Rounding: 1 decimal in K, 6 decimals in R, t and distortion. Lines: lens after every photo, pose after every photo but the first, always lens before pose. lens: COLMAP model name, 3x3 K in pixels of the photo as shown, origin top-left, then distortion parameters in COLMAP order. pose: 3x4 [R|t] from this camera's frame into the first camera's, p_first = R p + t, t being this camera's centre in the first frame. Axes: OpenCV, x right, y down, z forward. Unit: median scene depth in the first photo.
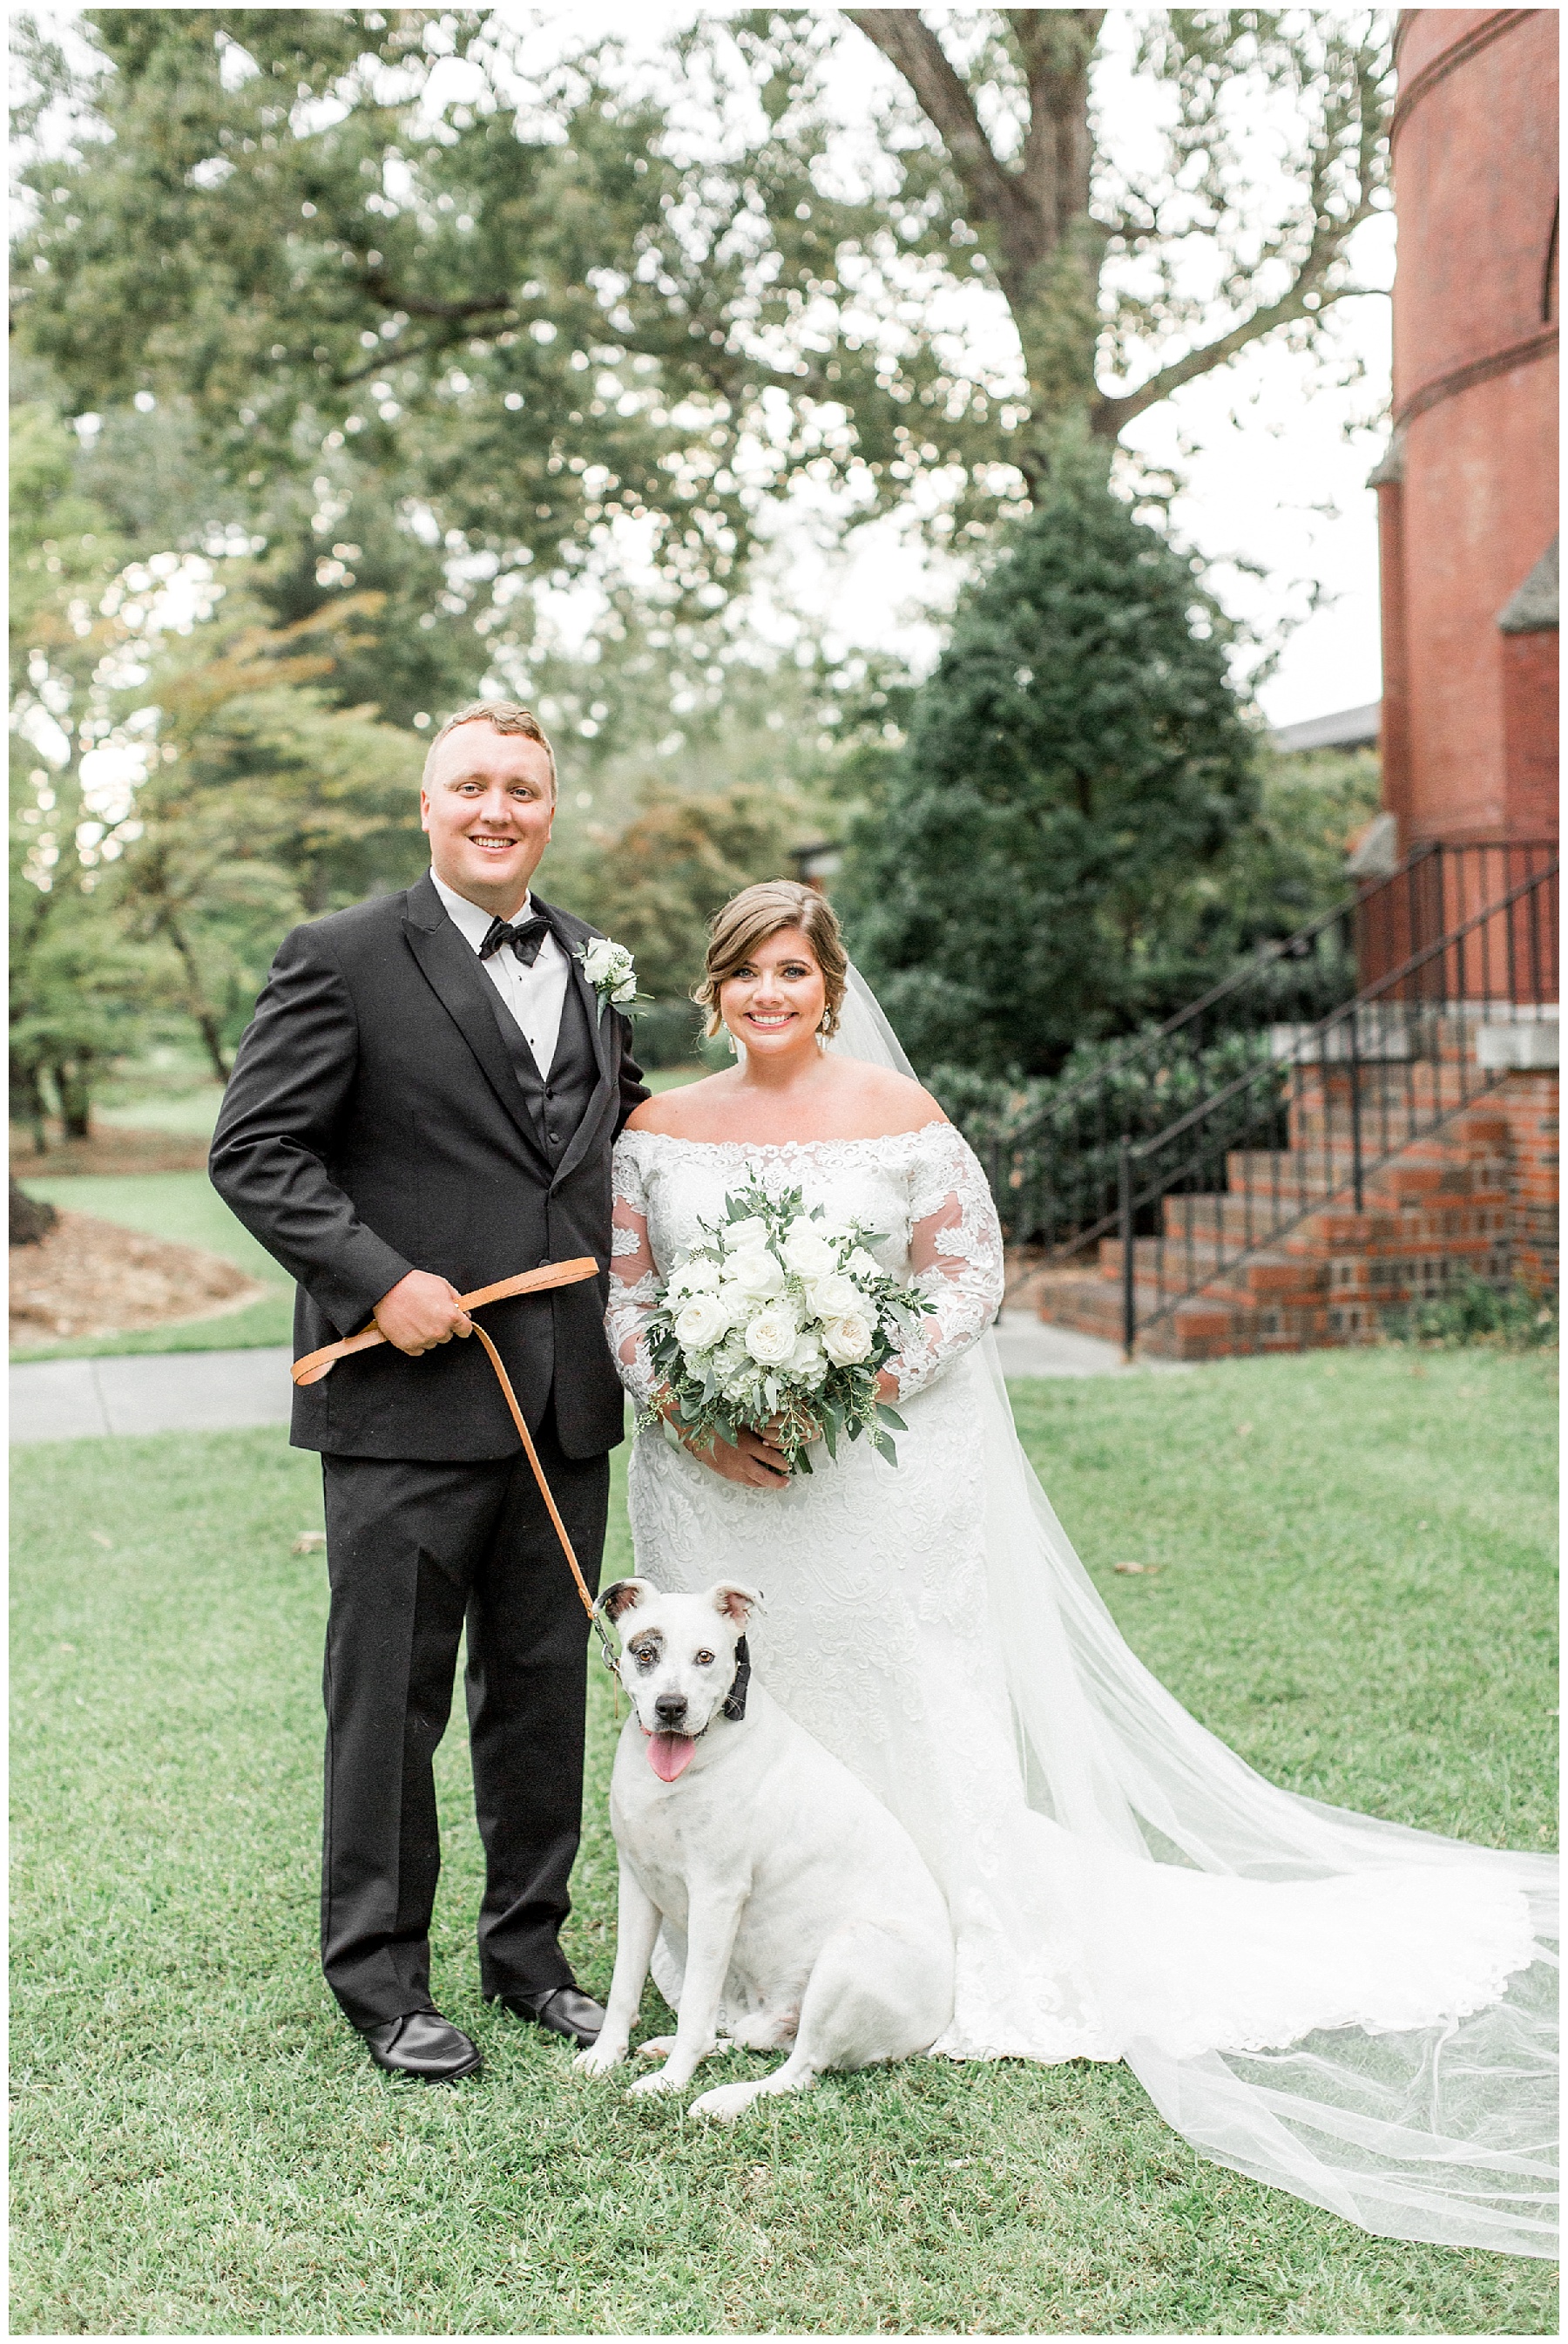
lens RADIAL K [[3240.9, 0, 784.0], [0, 3240.9, 1172.0], [0, 0, 1]] dist [0.020749, -0.044131]
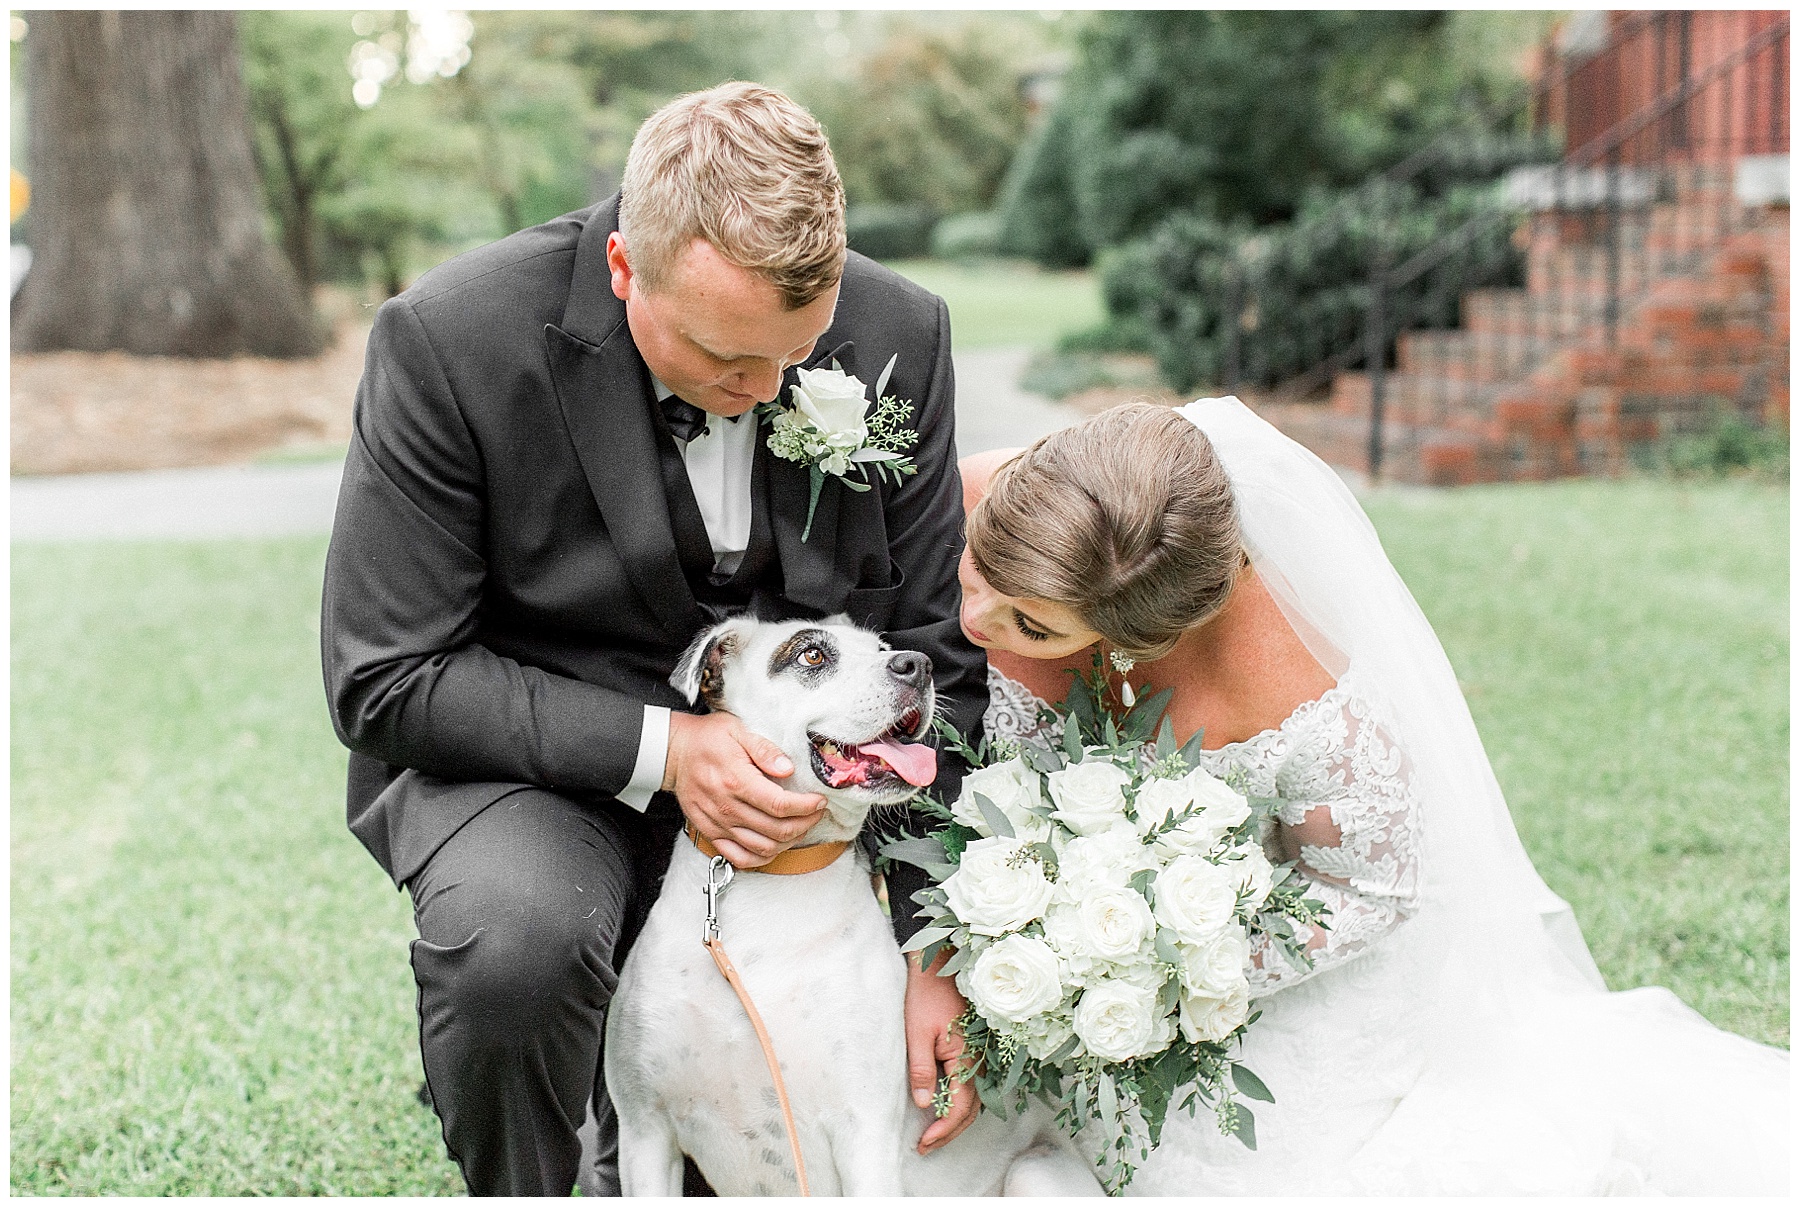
lens RADIAL K [[2666.2, 0, 838.0], [0, 2666.2, 601.2], [0, 0, 1]] dist [0.002168, 0.016887]
pose [[0.997995, 0.028961, -0.056286, -0.010327], [-0.023837, 0.995686, 0.089676, 0.020225], [0.058640, -0.088154, 0.994379, 0.146496]]
